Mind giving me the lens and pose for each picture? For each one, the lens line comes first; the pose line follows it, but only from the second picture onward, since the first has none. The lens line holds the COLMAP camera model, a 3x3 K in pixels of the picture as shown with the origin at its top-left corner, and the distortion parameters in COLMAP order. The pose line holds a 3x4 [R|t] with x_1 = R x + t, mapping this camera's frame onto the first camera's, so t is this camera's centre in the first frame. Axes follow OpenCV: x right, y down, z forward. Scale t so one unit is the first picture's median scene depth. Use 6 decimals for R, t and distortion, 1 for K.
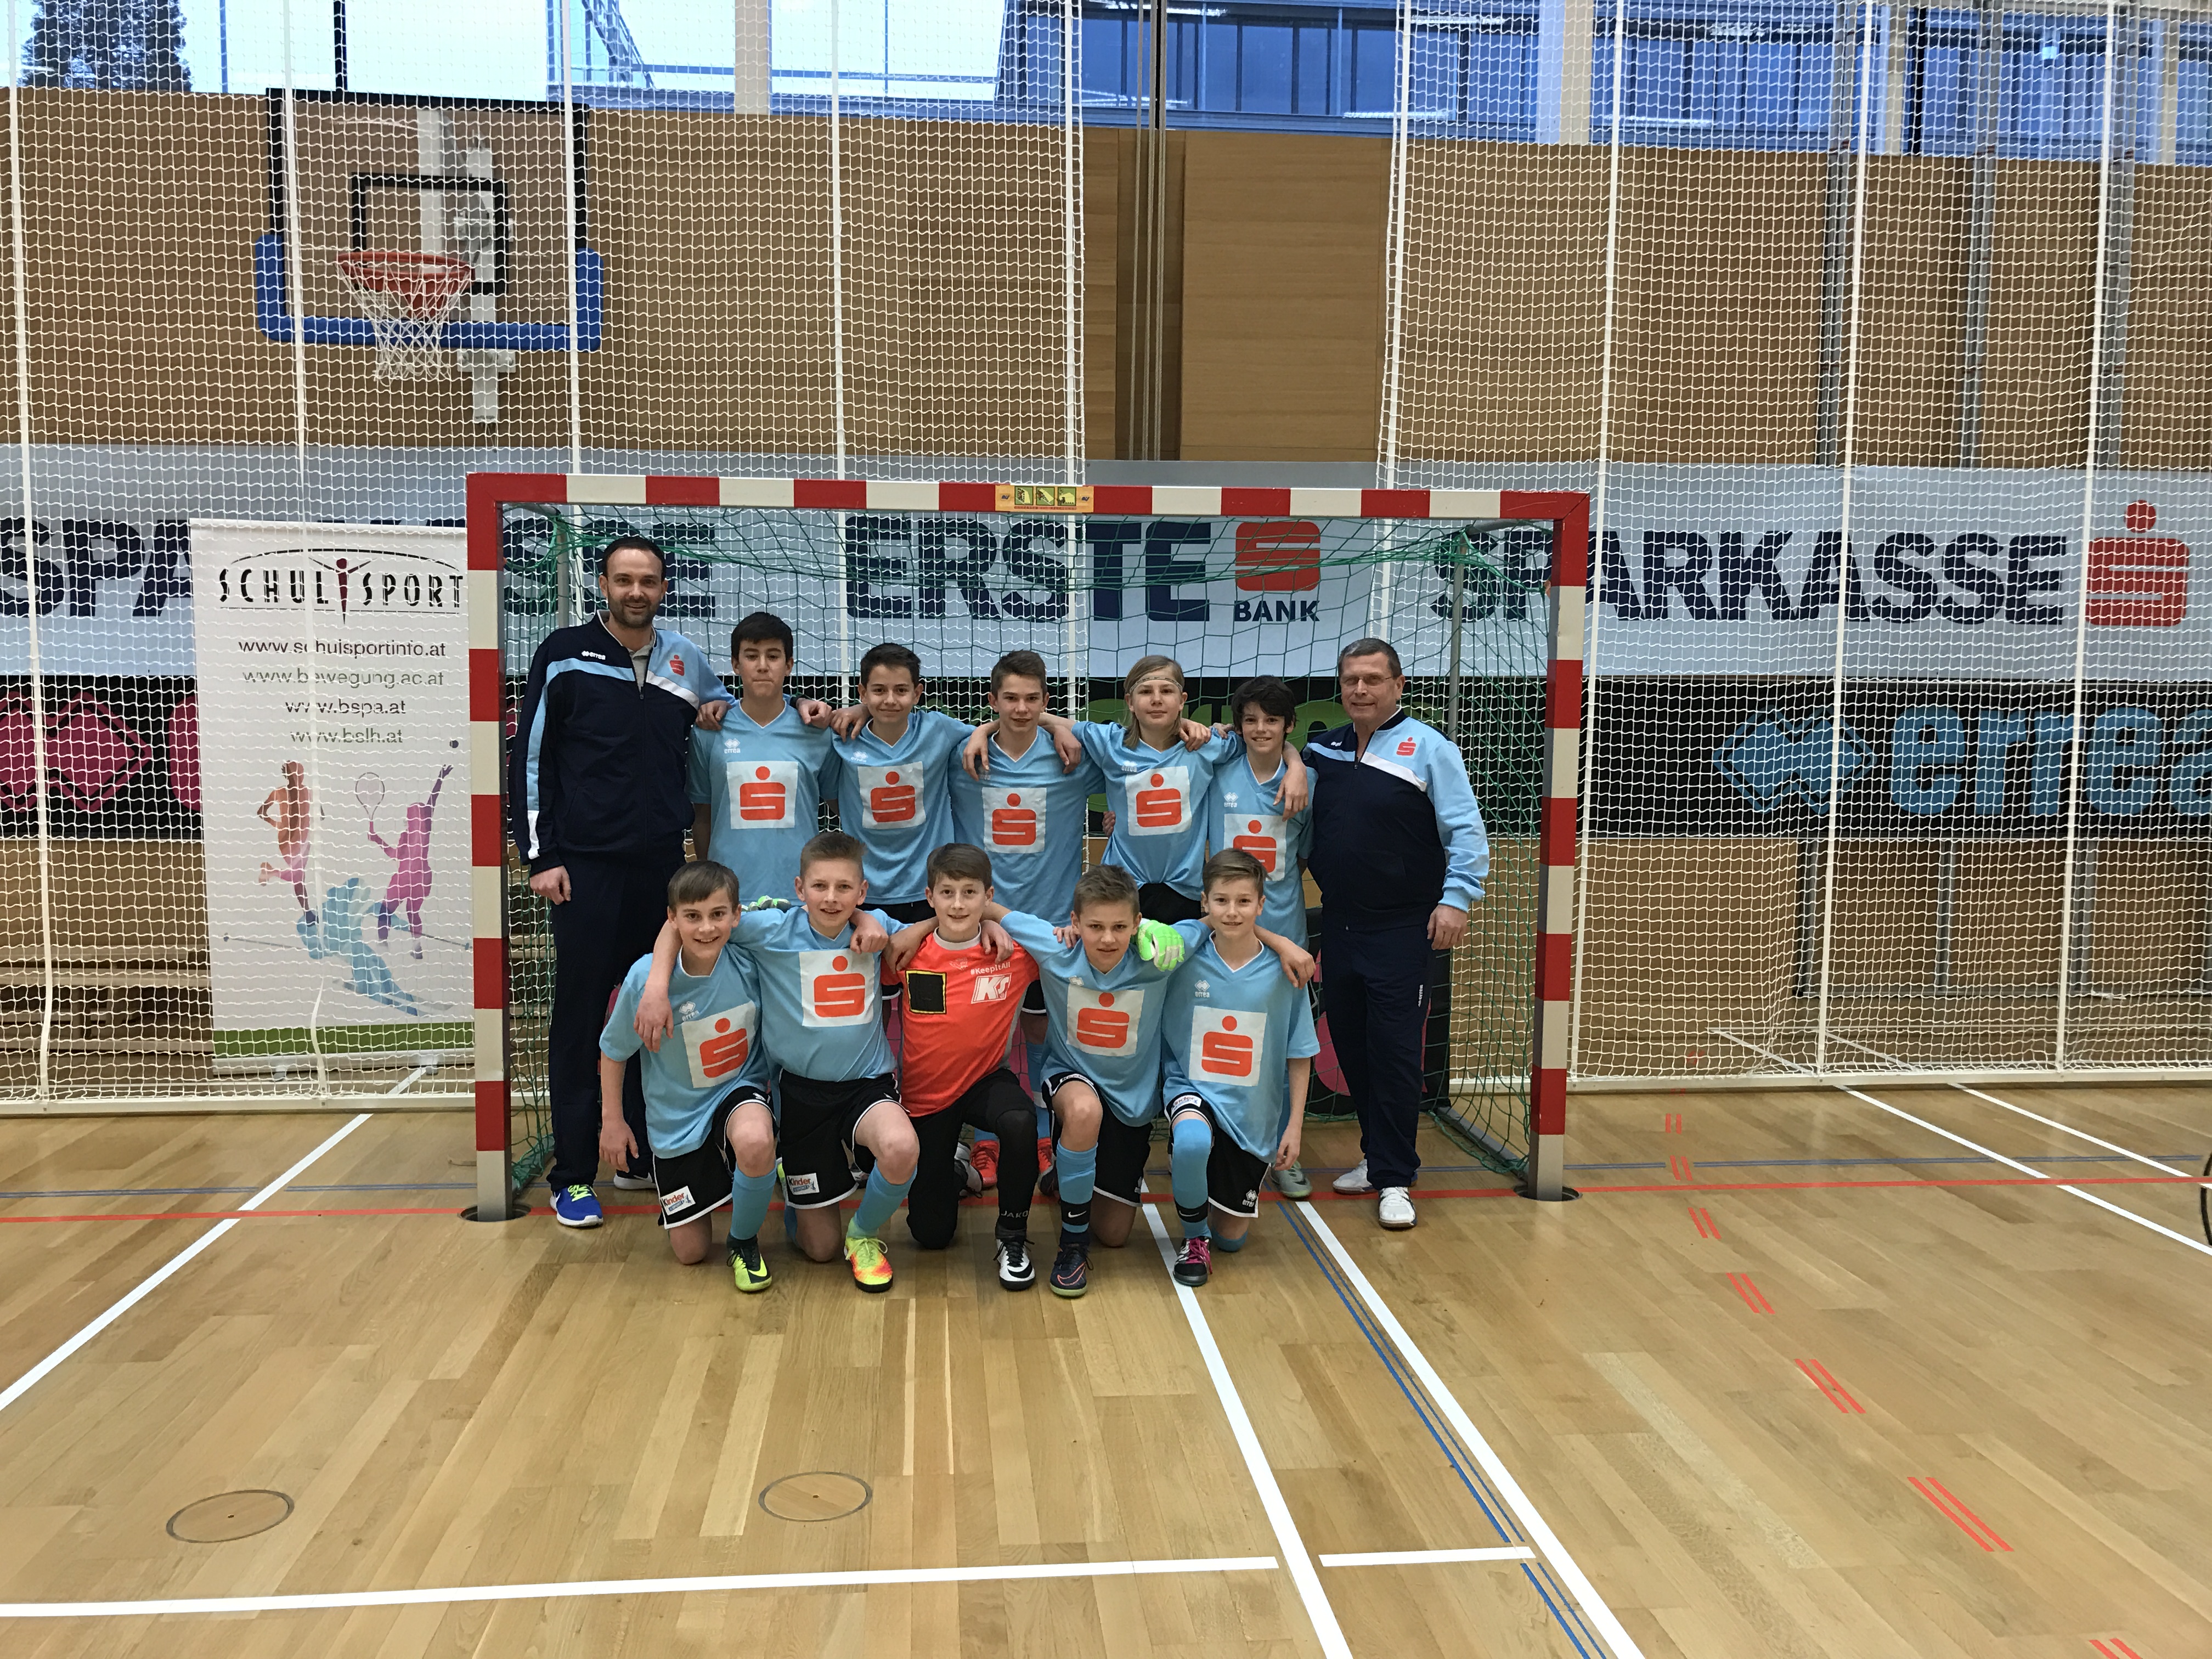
lens RADIAL K [[1783.8, 0, 1088.9], [0, 1783.8, 831.6], [0, 0, 1]] dist [0.004077, 0.012784]
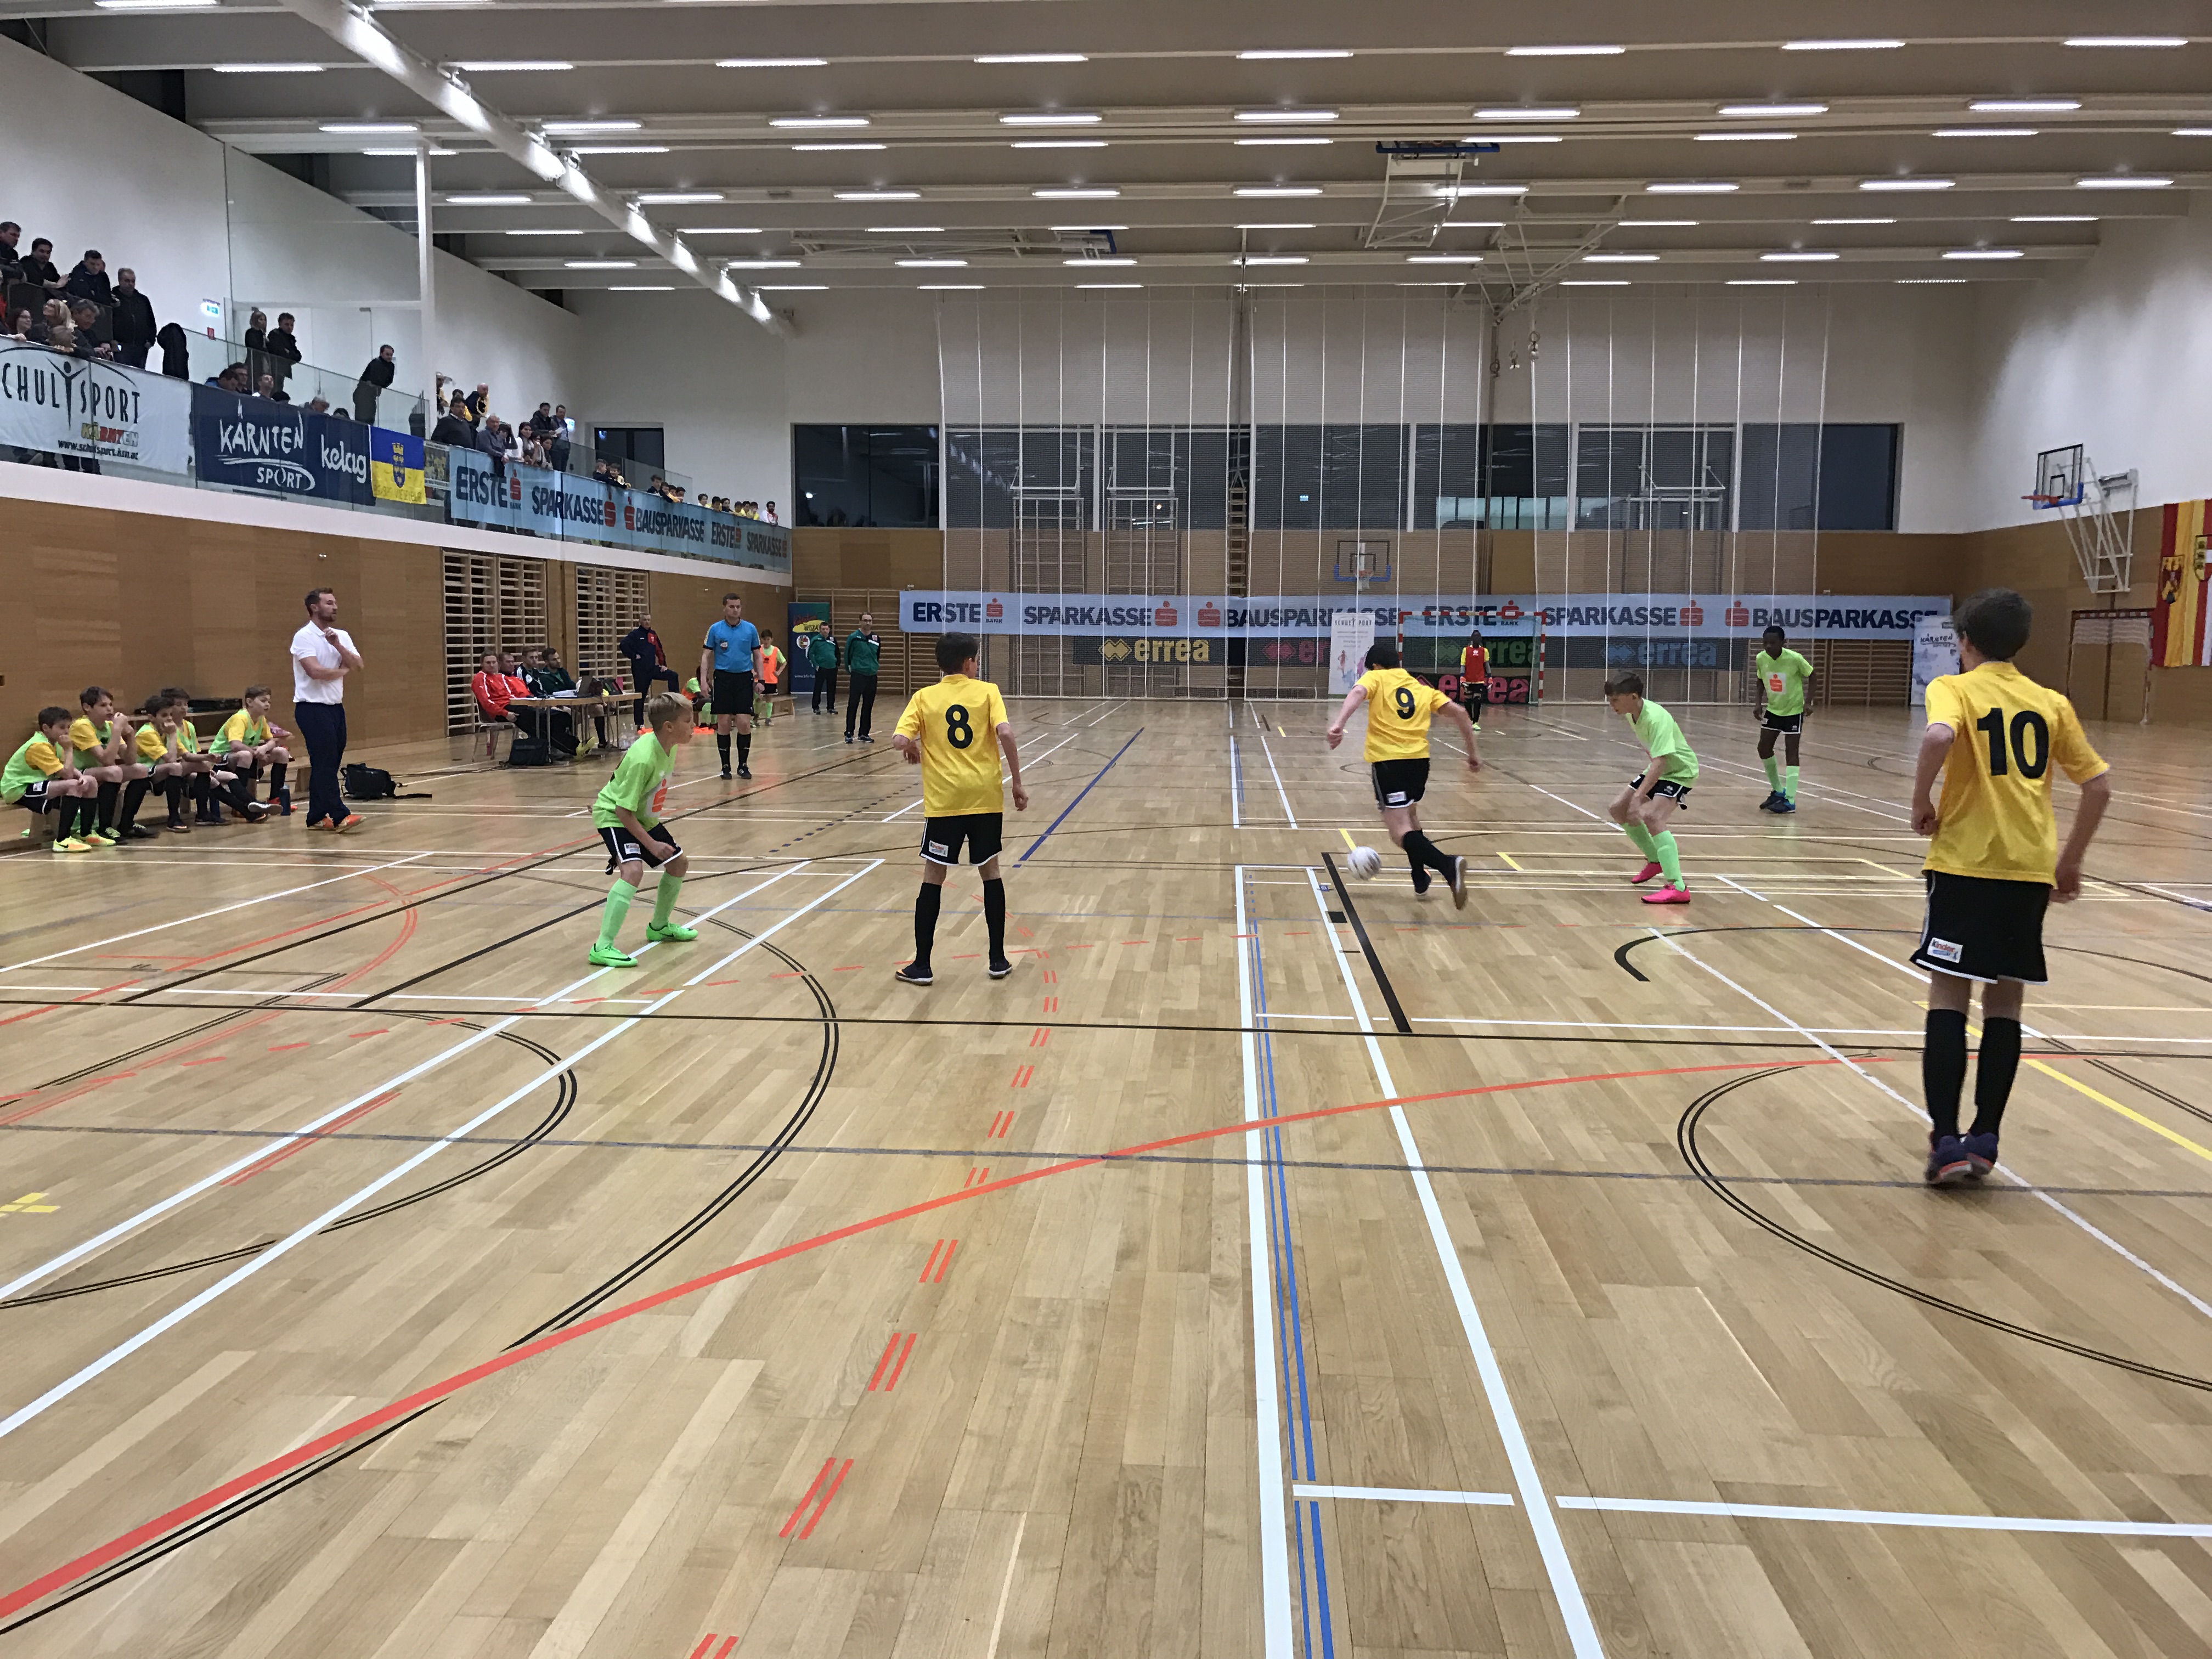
lens RADIAL K [[1783.8, 0, 1102.4], [0, 1783.8, 830.3], [0, 0, 1]] dist [0.004077, 0.012784]
pose [[0.986312, 0.013513, -0.164335, -0.271265], [-0.012228, 0.999886, 0.008830, 0.593121], [0.164436, -0.006700, 0.986365, -5.752547]]
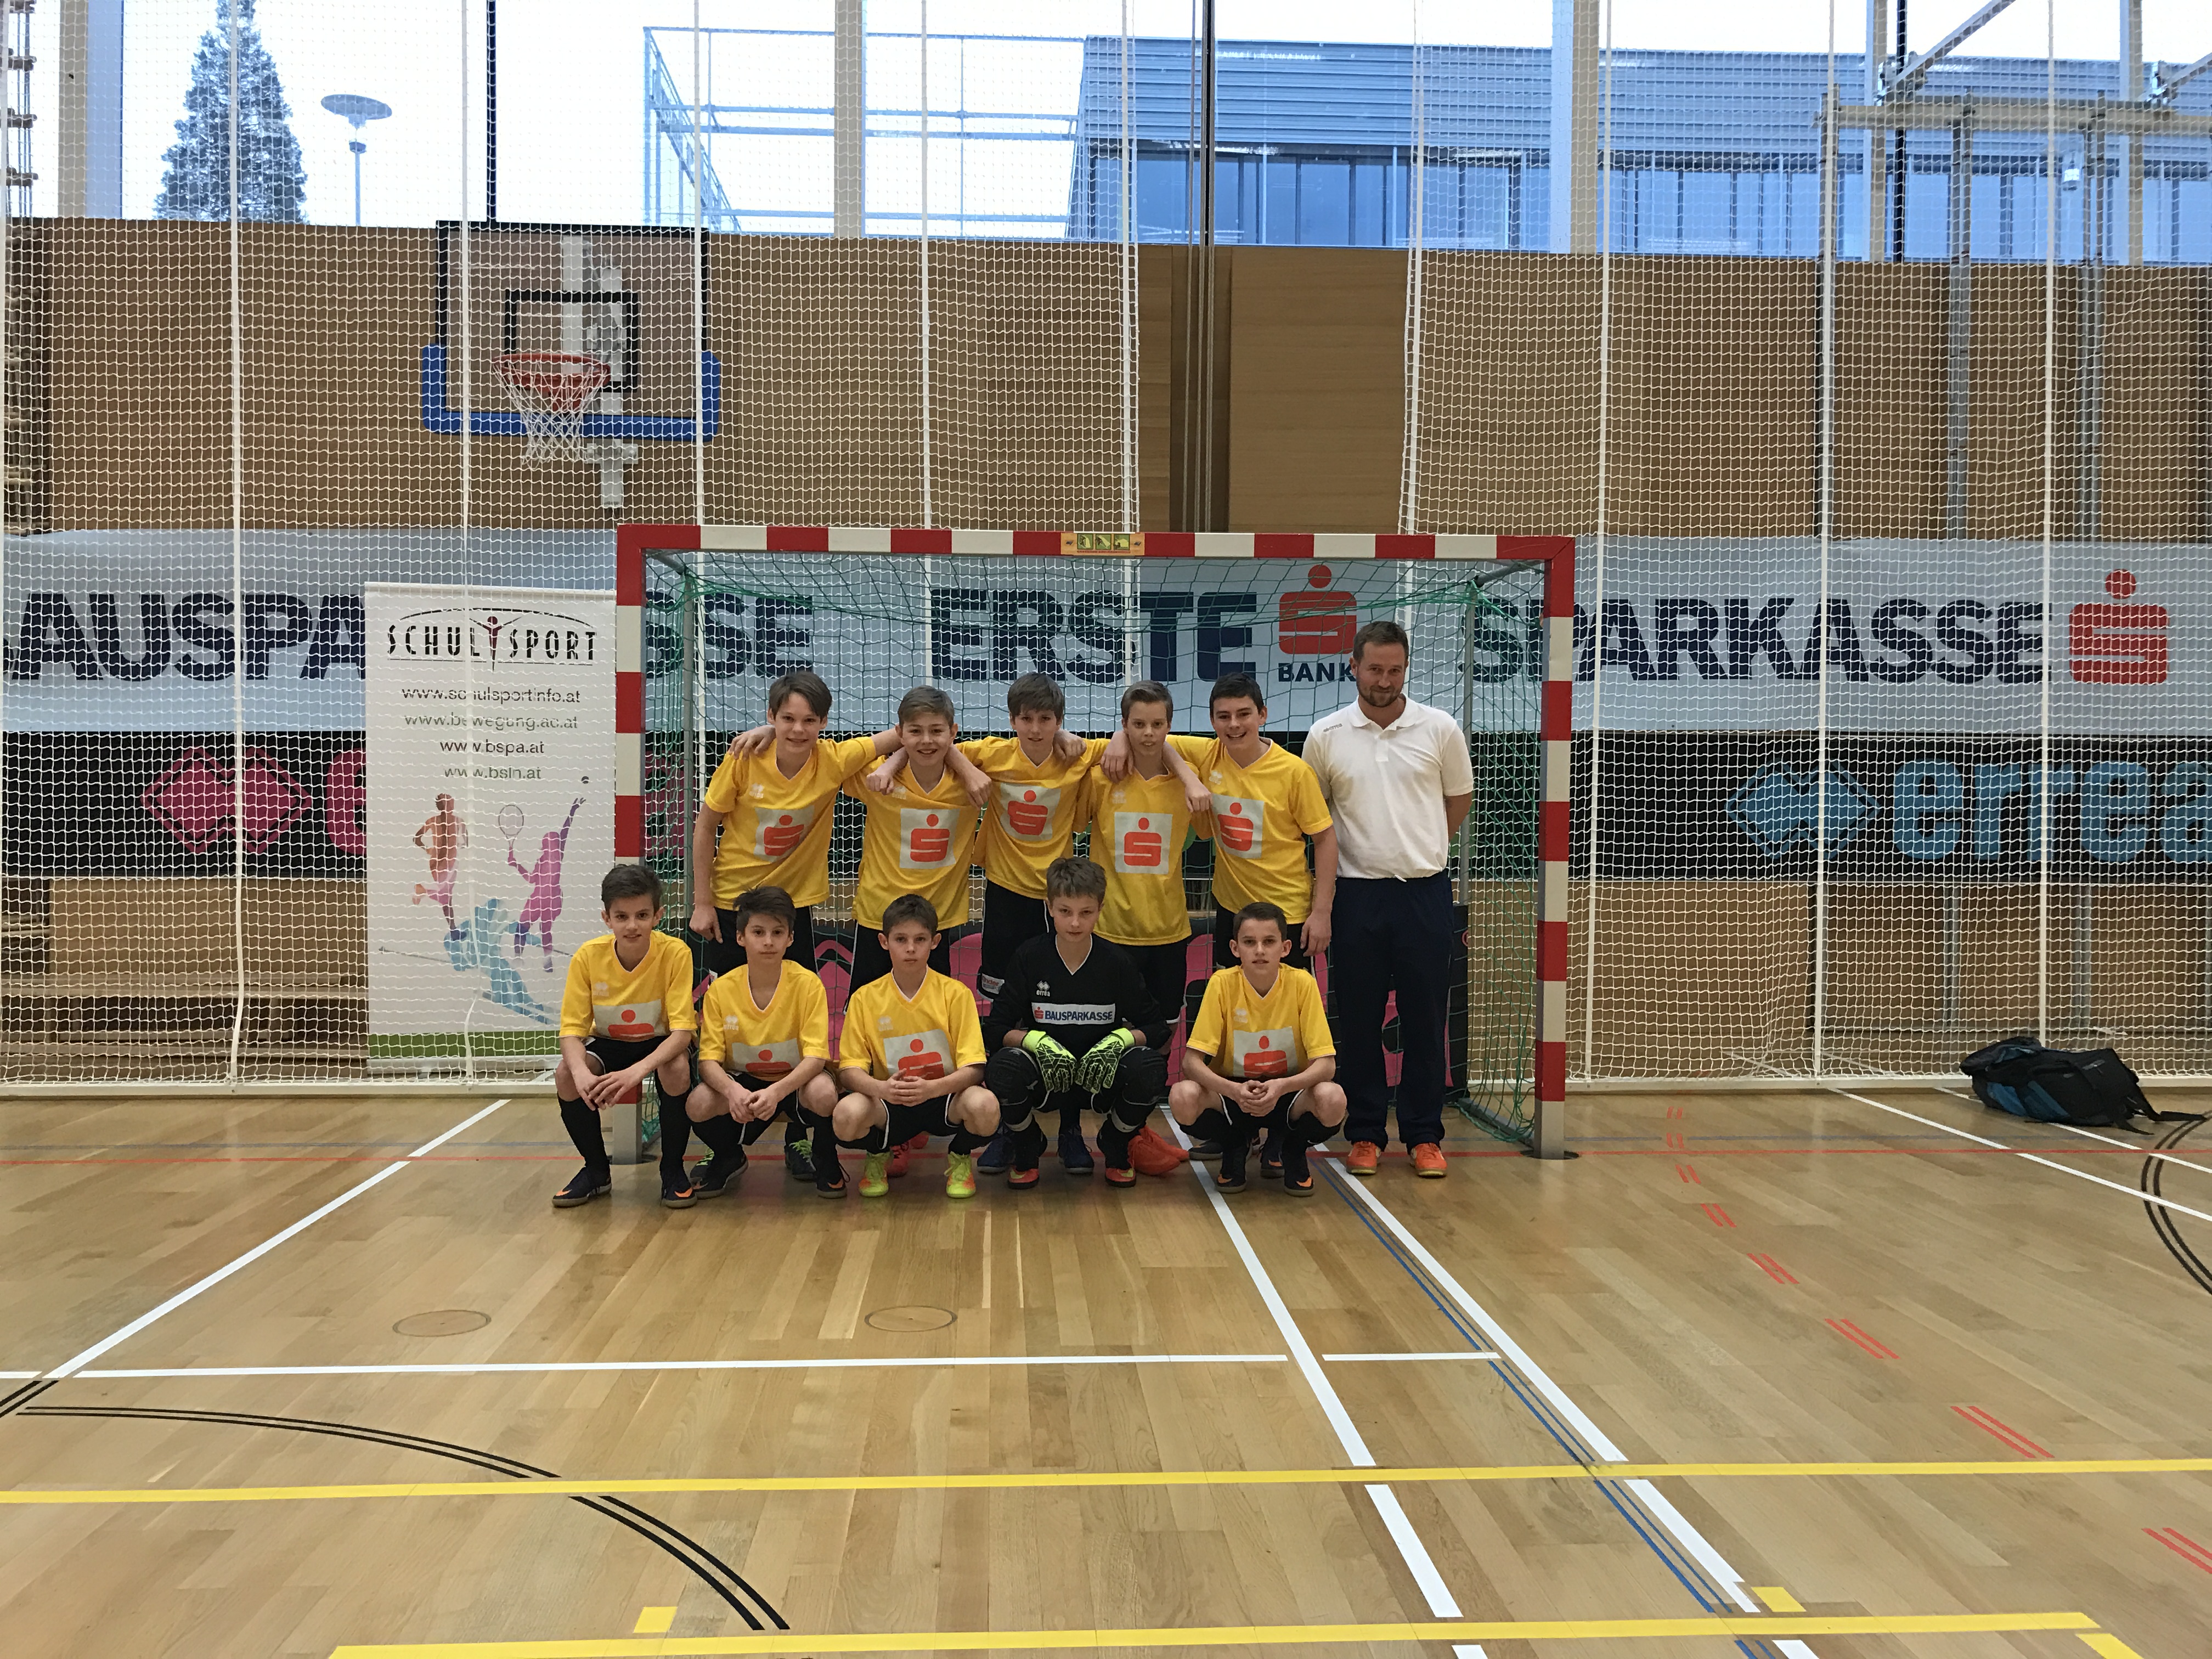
lens RADIAL K [[1783.8, 0, 1085.7], [0, 1783.8, 839.7], [0, 0, 1]] dist [0.004077, 0.012784]
pose [[0.999190, -0.001427, -0.040208, 0.008772], [-0.001197, 0.997873, -0.065170, 0.069095], [0.040216, 0.065165, 0.997064, -0.127864]]
